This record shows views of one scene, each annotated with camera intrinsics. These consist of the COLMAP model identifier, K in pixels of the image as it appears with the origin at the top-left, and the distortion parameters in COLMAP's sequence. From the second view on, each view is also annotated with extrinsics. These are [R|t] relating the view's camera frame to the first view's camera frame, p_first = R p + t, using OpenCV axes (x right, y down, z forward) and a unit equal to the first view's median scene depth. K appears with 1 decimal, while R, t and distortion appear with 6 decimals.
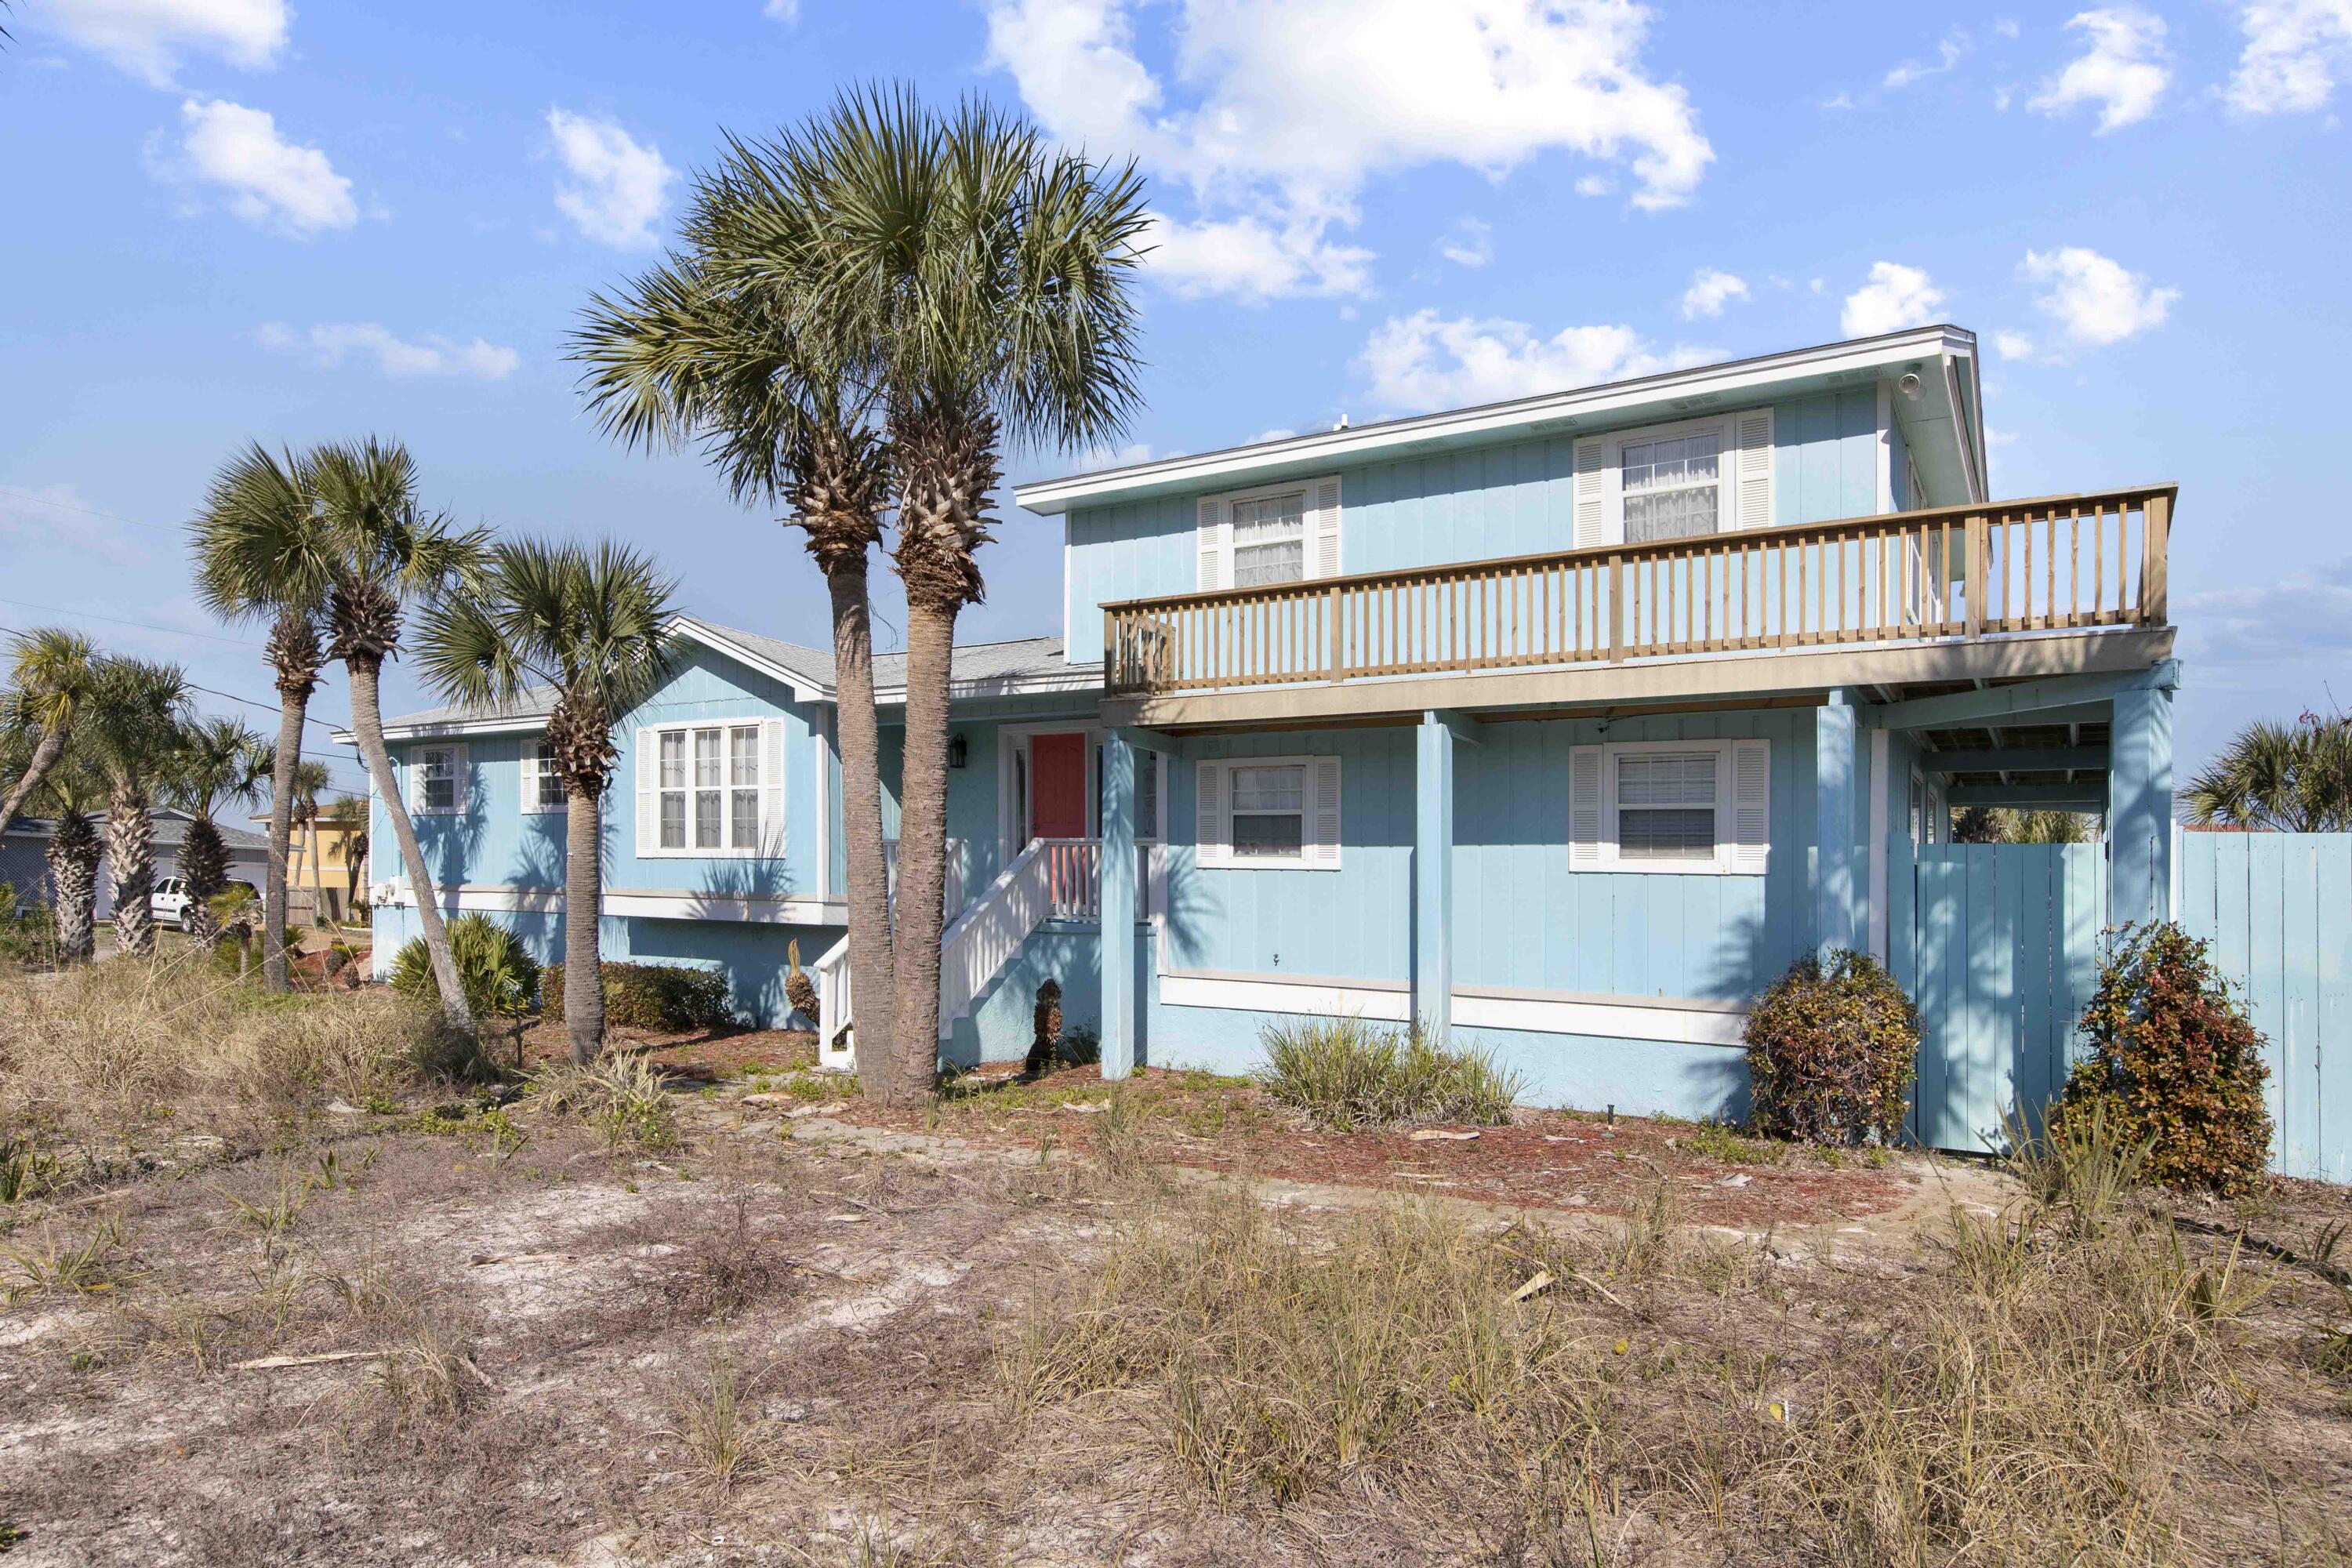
lens RADIAL K [[1292.6, 0, 1176.0], [0, 1292.6, 784.0], [0, 0, 1]] dist [0.009221, 0.000271]
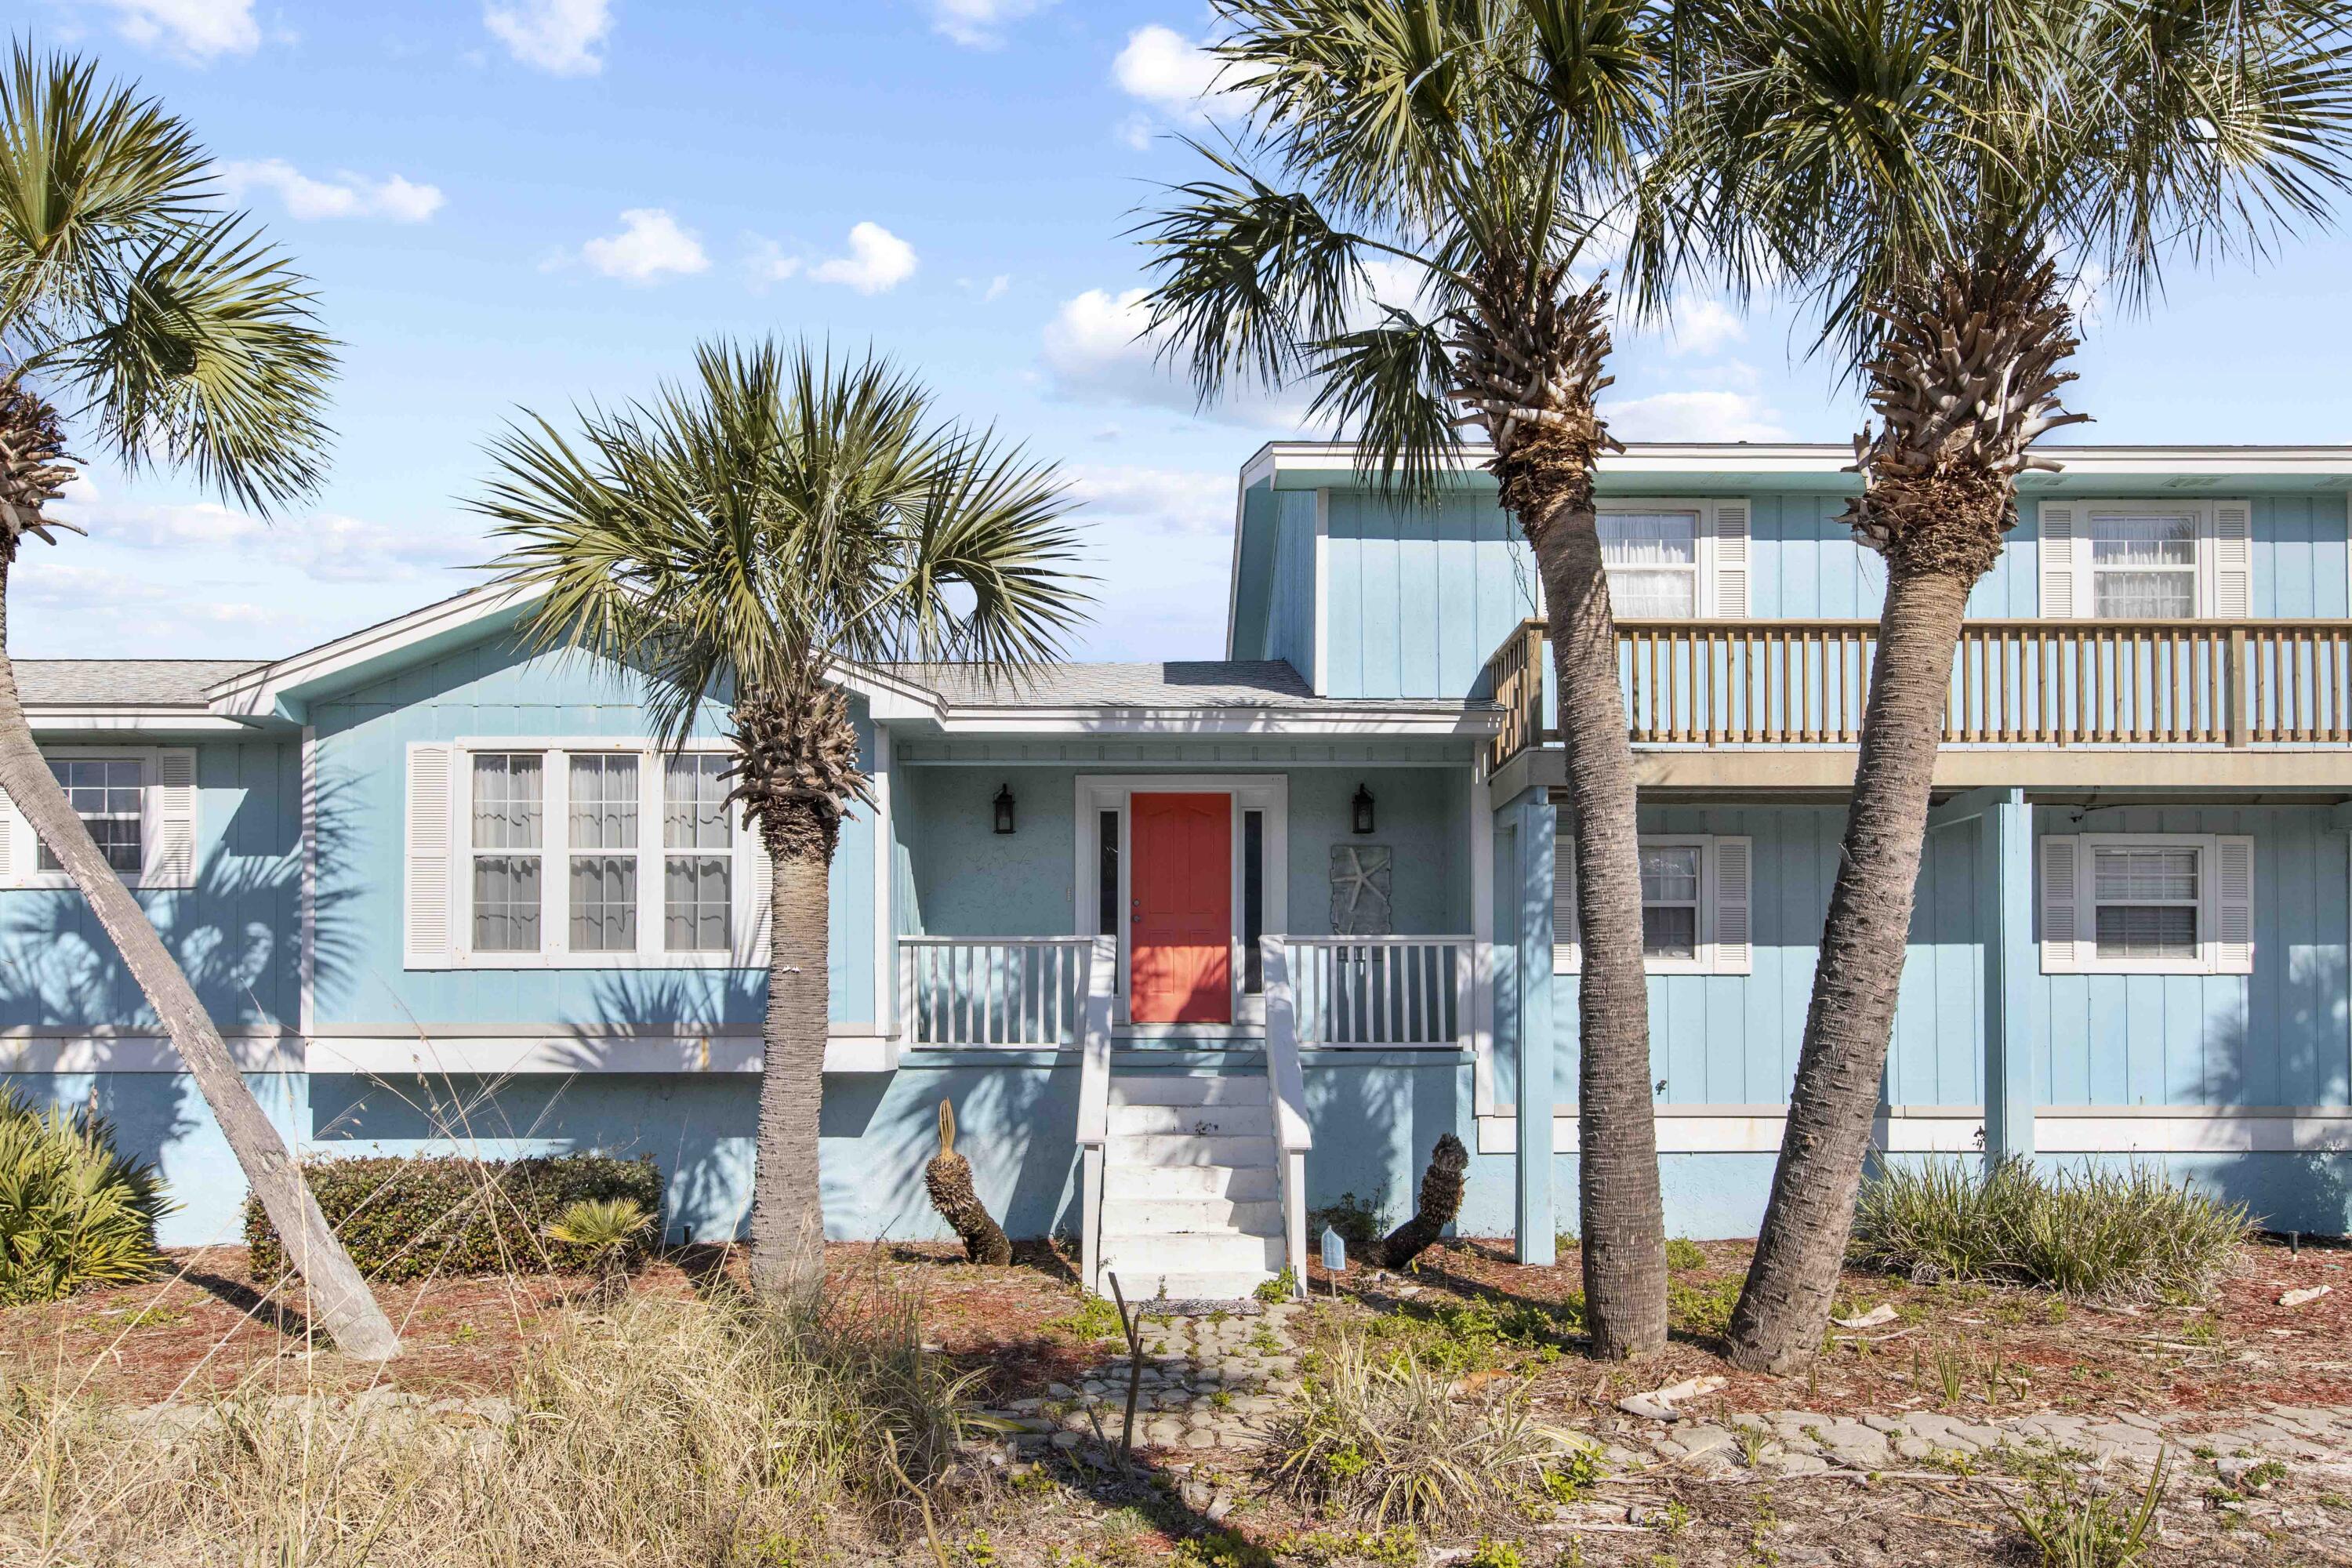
lens RADIAL K [[1445.7, 0, 1175.8], [0, 1445.7, 832.8], [0, 0, 1]] dist [0.005917, -0.000105]
pose [[0.855591, 0.037489, 0.516293, -0.754199], [-0.022959, 0.999141, -0.034502, 0.018634], [-0.517143, 0.017666, 0.855717, 0.452658]]
